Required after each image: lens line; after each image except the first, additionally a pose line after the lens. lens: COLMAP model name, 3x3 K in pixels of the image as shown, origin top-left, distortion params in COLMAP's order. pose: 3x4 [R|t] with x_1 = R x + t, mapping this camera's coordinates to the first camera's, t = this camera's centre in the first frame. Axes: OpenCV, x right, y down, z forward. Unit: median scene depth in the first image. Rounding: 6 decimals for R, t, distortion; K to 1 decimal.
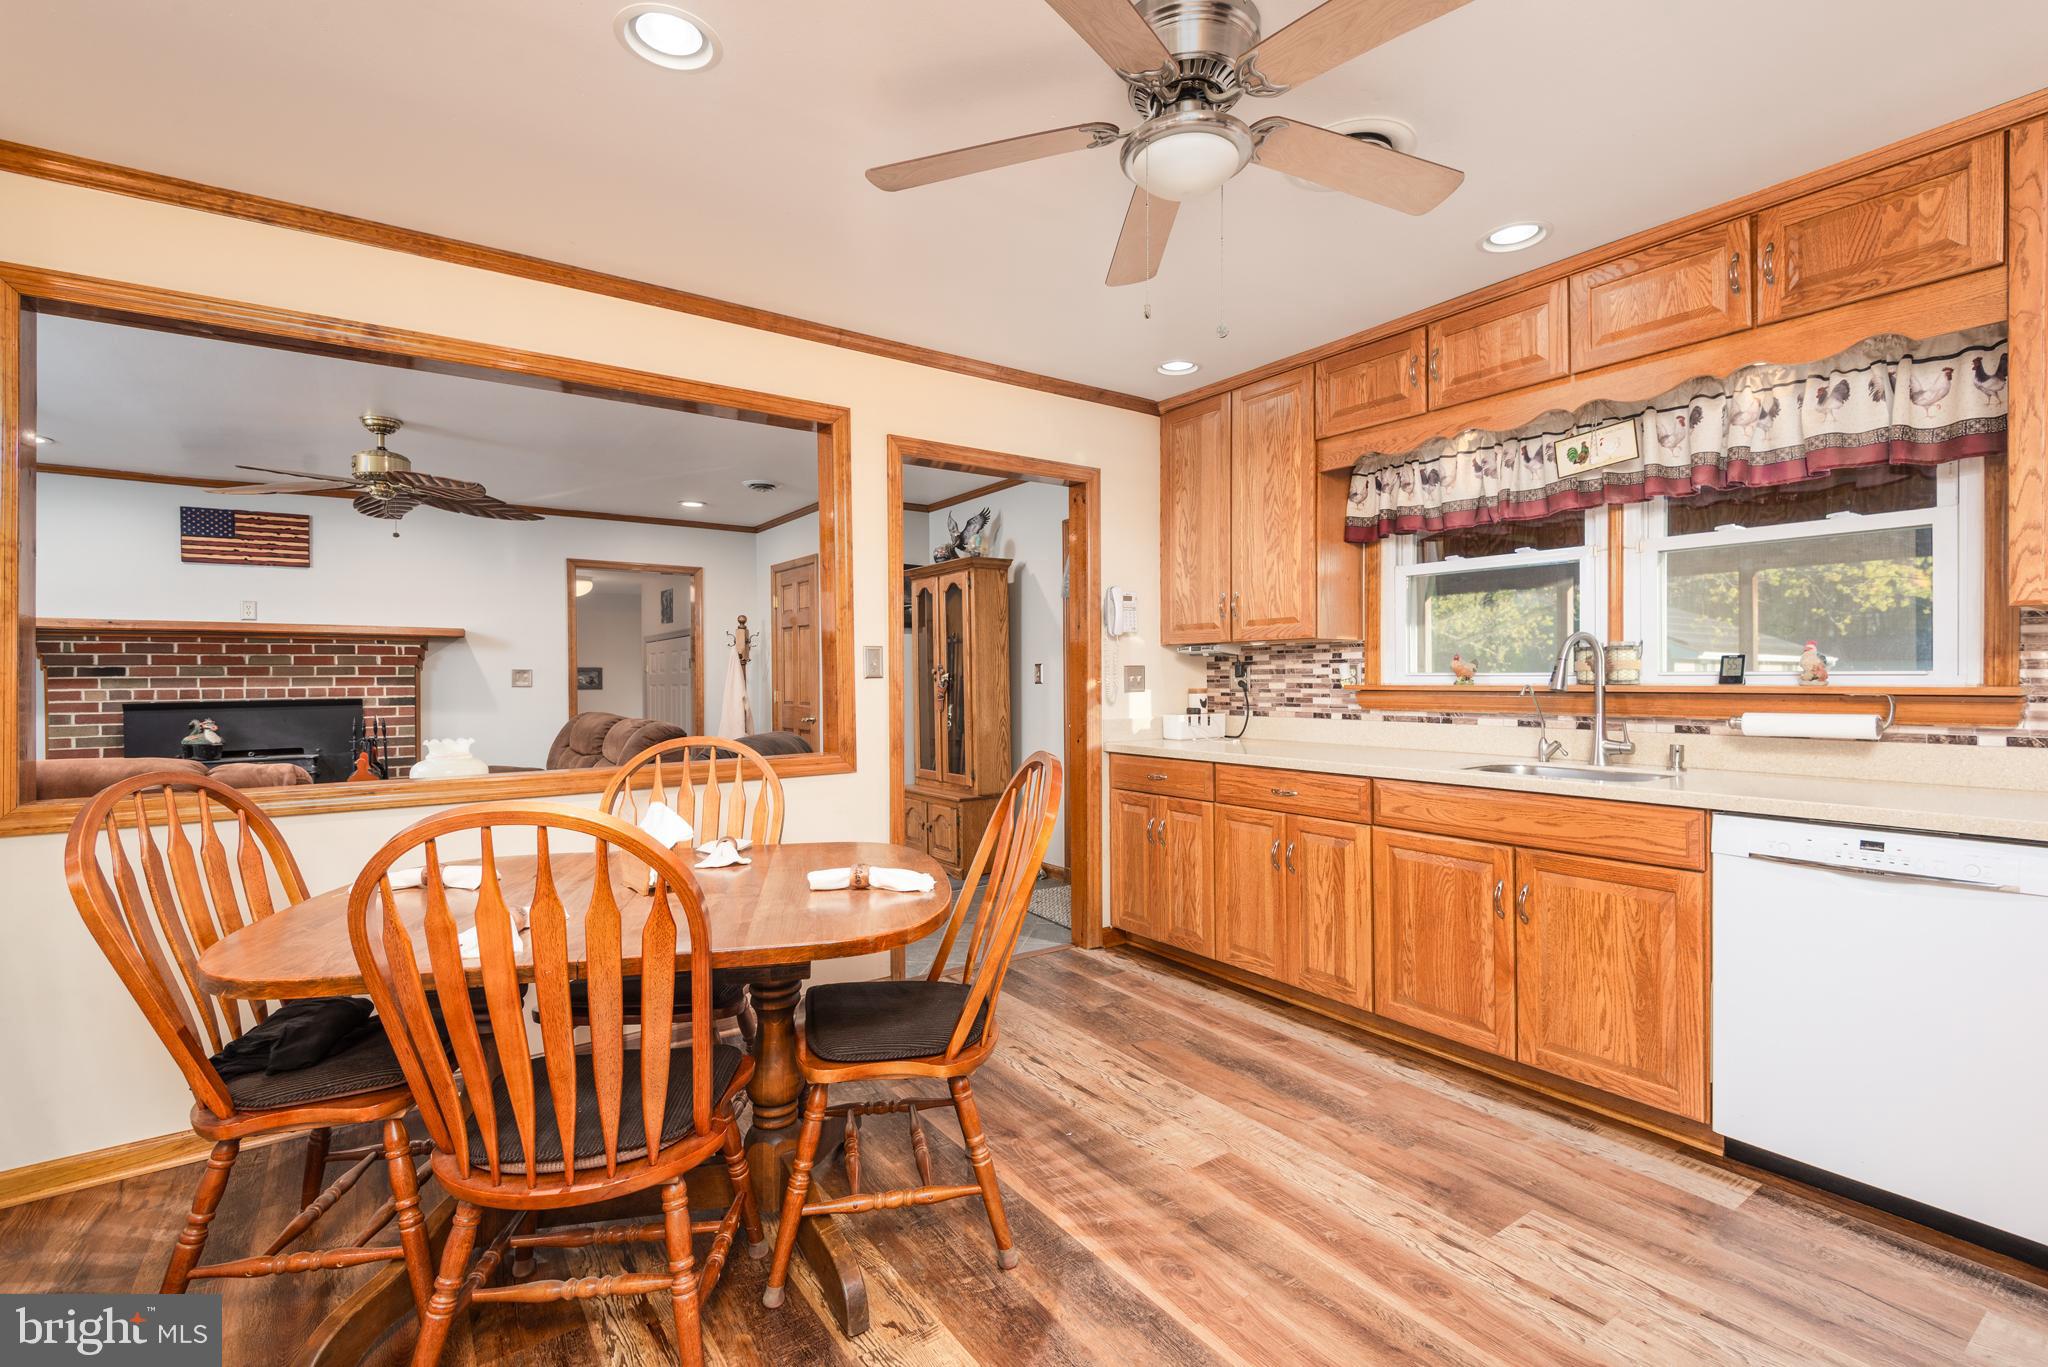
lens RADIAL K [[895.6, 0, 1024.0], [0, 895.6, 683.5], [0, 0, 1]] dist [0.001933, 0.000574]
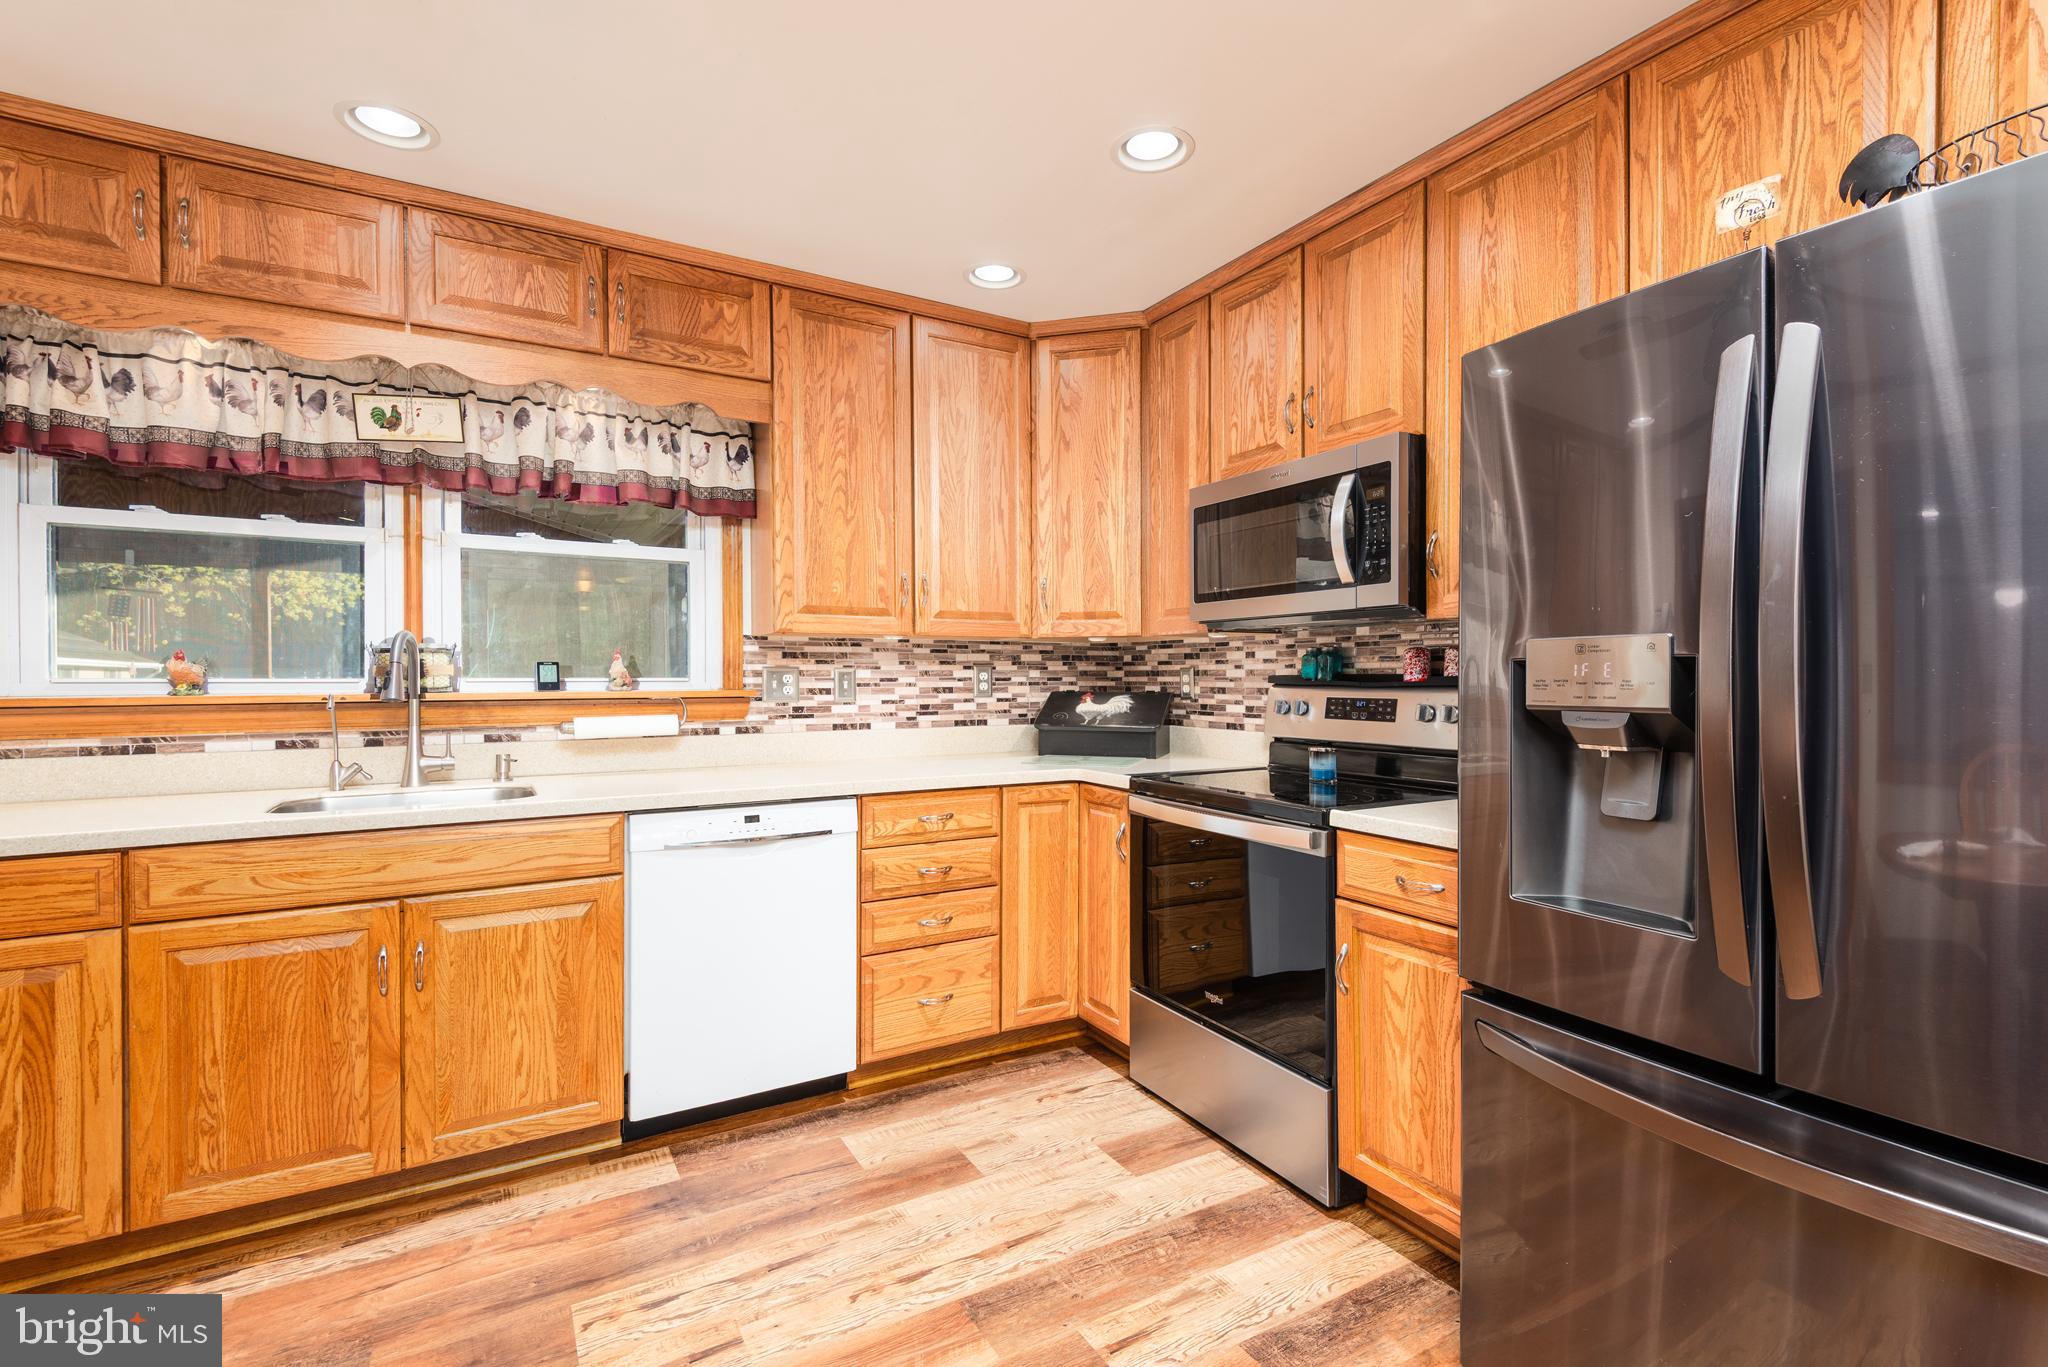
lens RADIAL K [[915.9, 0, 1024.0], [0, 915.9, 683.5], [0, 0, 1]] dist [-0.001084, -0.000421]
pose [[0.089871, -0.001700, 0.995952, -0.208509], [0.010720, 0.999942, 0.000740, -0.002280], [-0.995896, 0.010610, 0.089884, 0.385396]]
